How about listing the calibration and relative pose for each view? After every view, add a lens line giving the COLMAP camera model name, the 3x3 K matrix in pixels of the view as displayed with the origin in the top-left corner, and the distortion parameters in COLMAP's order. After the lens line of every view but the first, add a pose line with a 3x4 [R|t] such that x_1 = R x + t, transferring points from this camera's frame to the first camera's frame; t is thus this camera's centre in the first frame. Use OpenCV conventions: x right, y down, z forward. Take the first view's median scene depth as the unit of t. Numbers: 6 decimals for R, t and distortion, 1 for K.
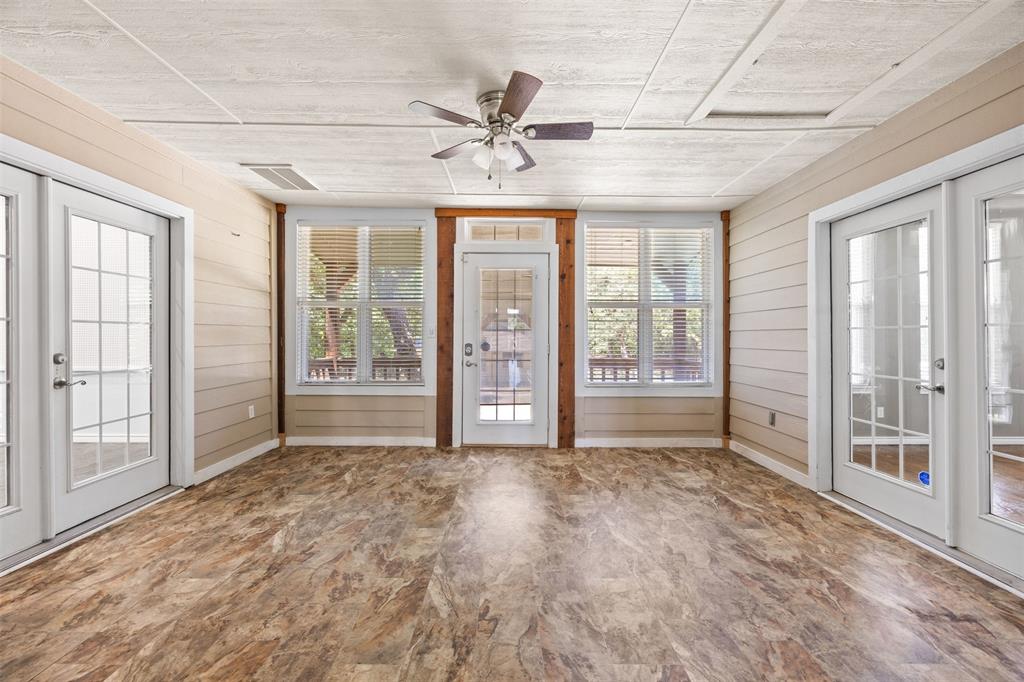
lens RADIAL K [[394.1, 0, 512.0], [0, 394.1, 341.0], [0, 0, 1]] dist [-0.000319, -0.000015]
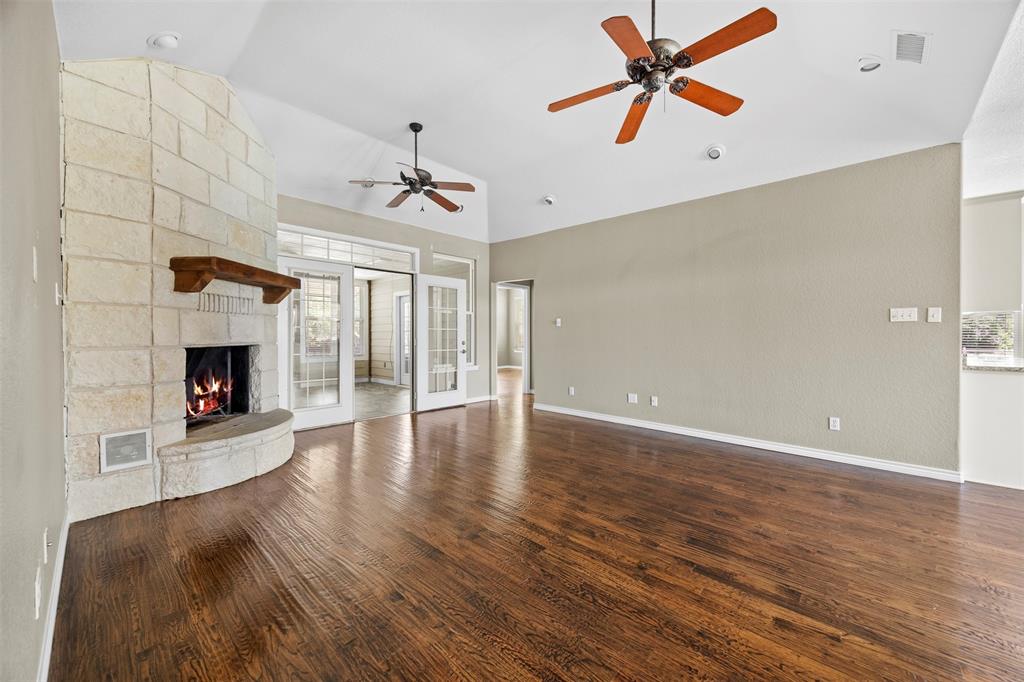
lens RADIAL K [[394.1, 0, 512.0], [0, 394.1, 341.0], [0, 0, 1]] dist [-0.000319, -0.000015]
pose [[0.694902, -0.003140, 0.719097, -0.567530], [-0.000360, 0.999989, 0.004715, 0.019901], [-0.719104, -0.003535, 0.694893, -1.266969]]
